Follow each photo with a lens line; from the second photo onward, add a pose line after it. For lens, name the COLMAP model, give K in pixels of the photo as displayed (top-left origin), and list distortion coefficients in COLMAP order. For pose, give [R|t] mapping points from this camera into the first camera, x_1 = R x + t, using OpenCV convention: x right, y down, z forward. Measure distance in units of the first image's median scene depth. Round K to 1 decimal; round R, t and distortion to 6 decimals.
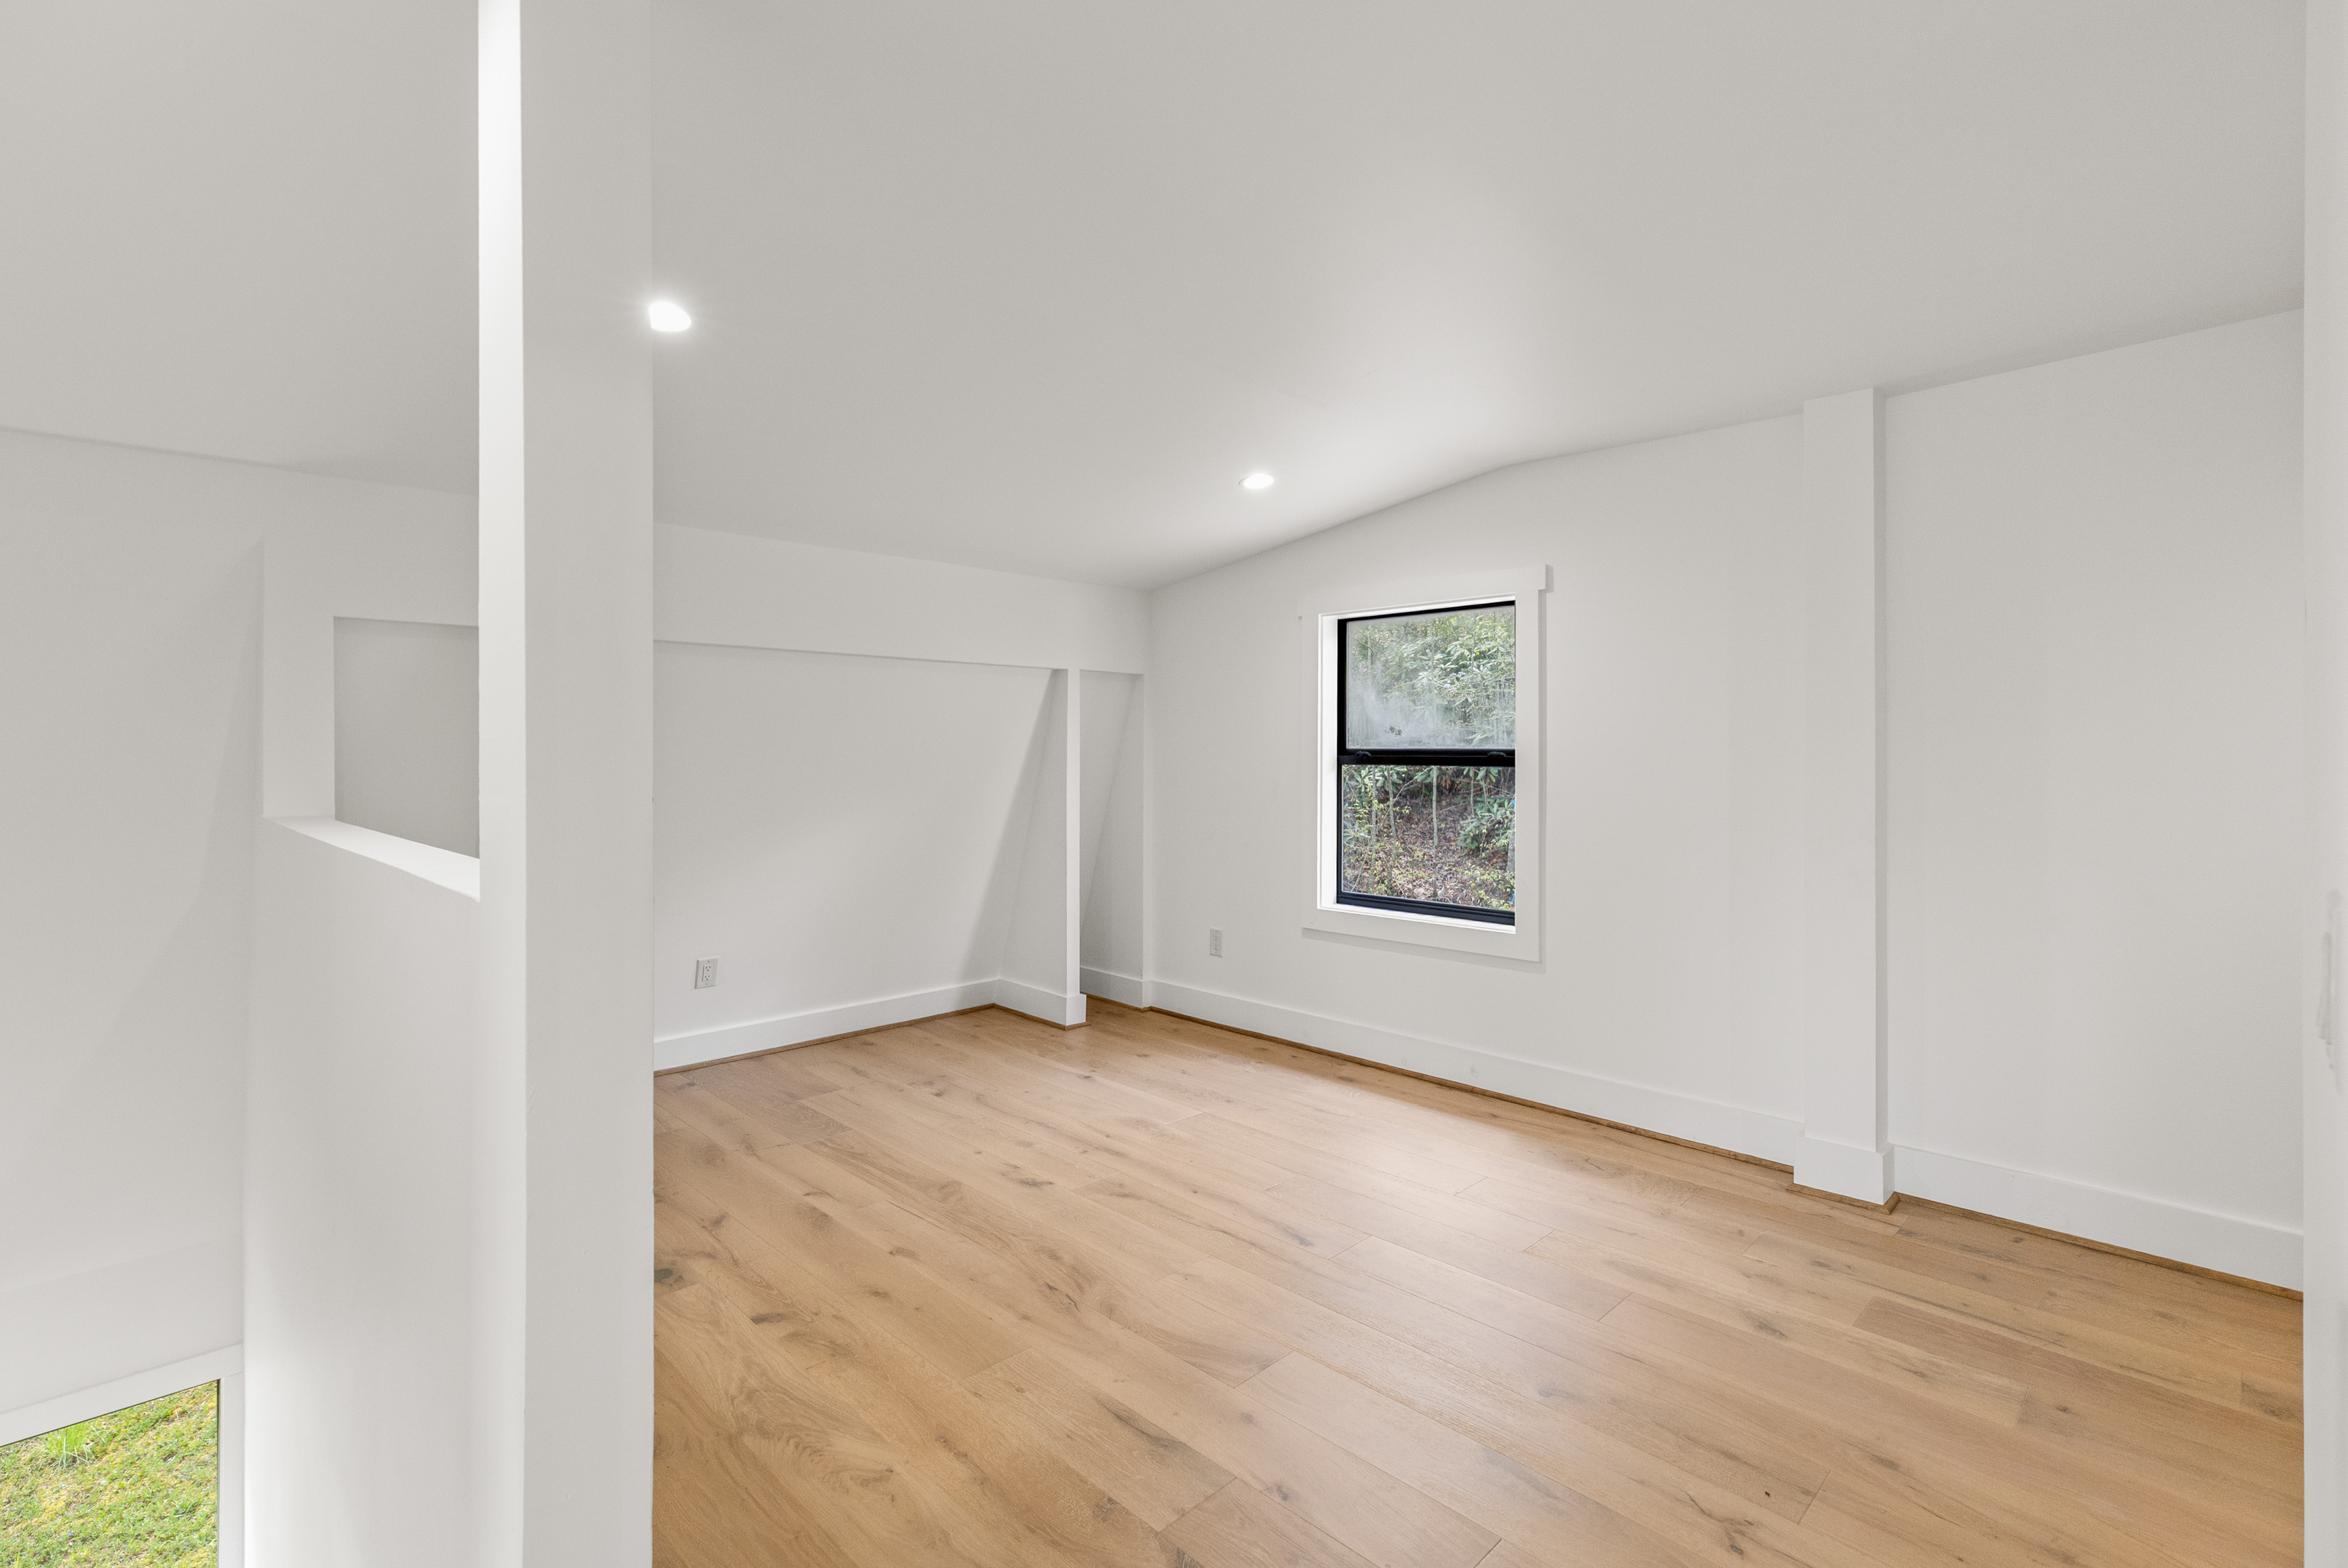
lens RADIAL K [[1102.8, 0, 1160.7], [0, 1102.8, 751.8], [0, 0, 1]] dist [0.010209, -0.000151]
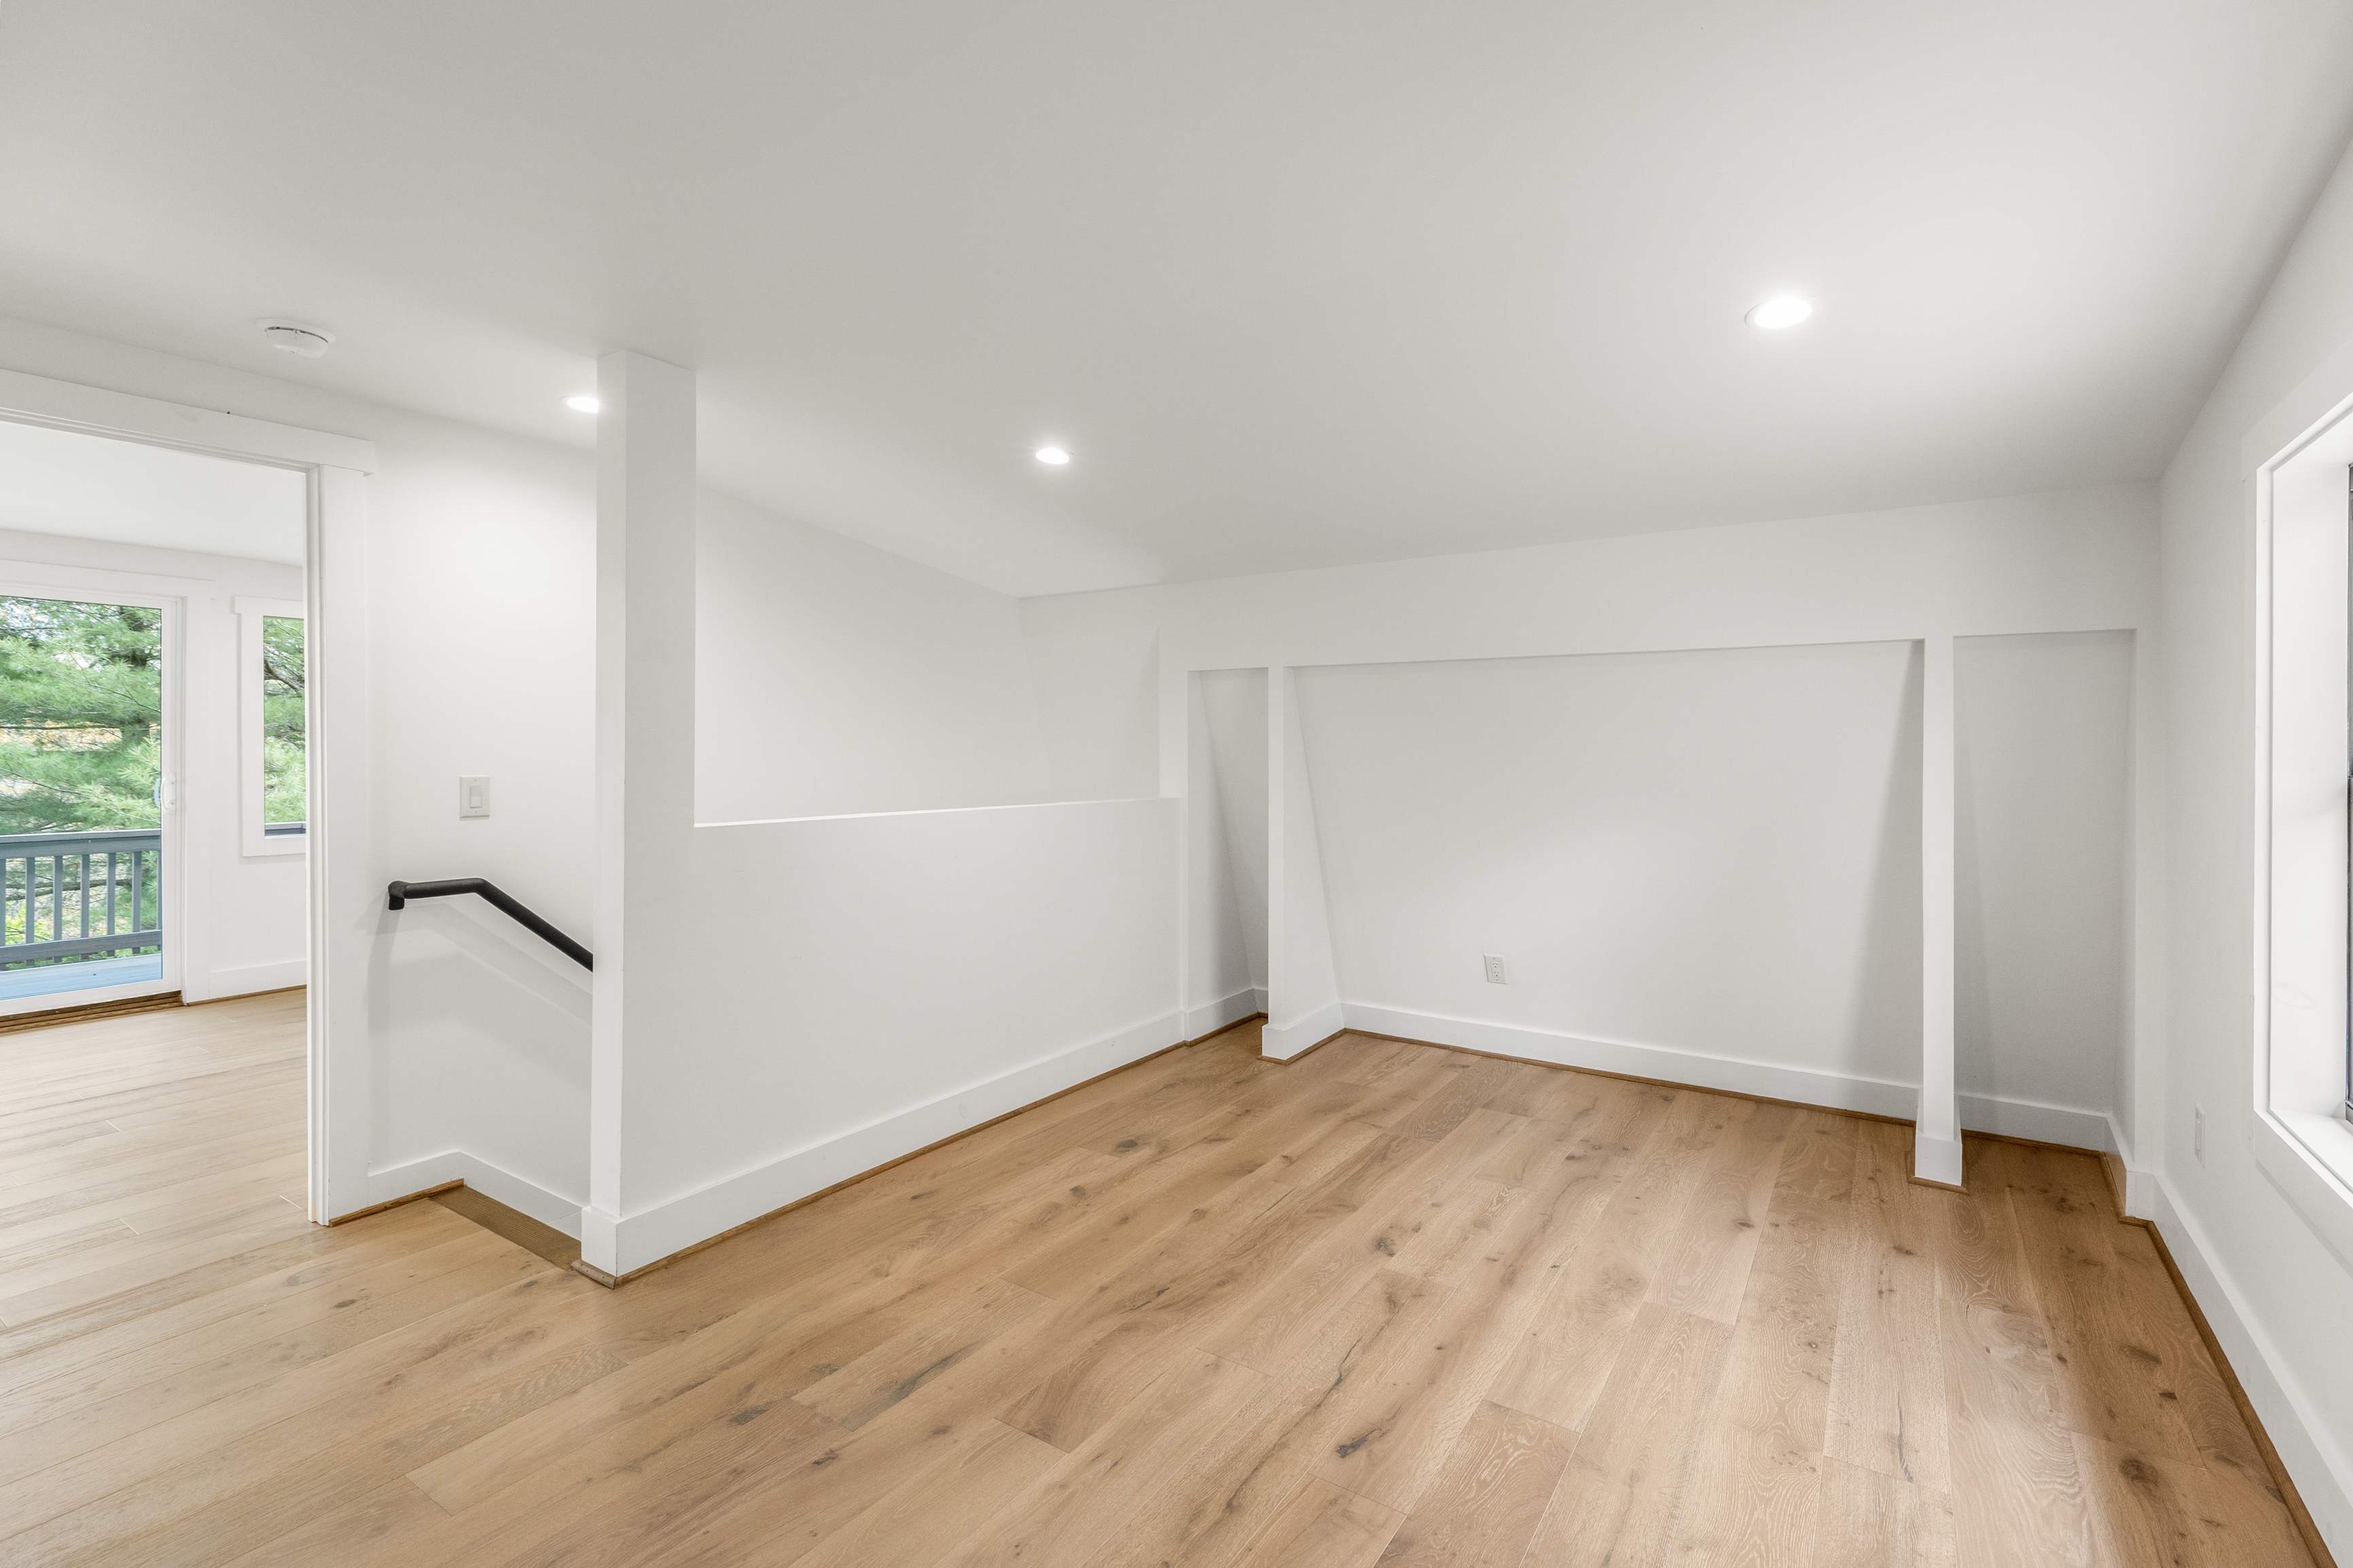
lens RADIAL K [[1064.5, 0, 1180.5], [0, 1064.5, 745.8], [0, 0, 1]] dist [0.005028, 0.001151]
pose [[0.190075, -0.008764, -0.981730, 0.720291], [-0.004703, 0.999941, -0.009837, -0.002412], [0.981758, 0.006486, 0.190022, 0.693908]]
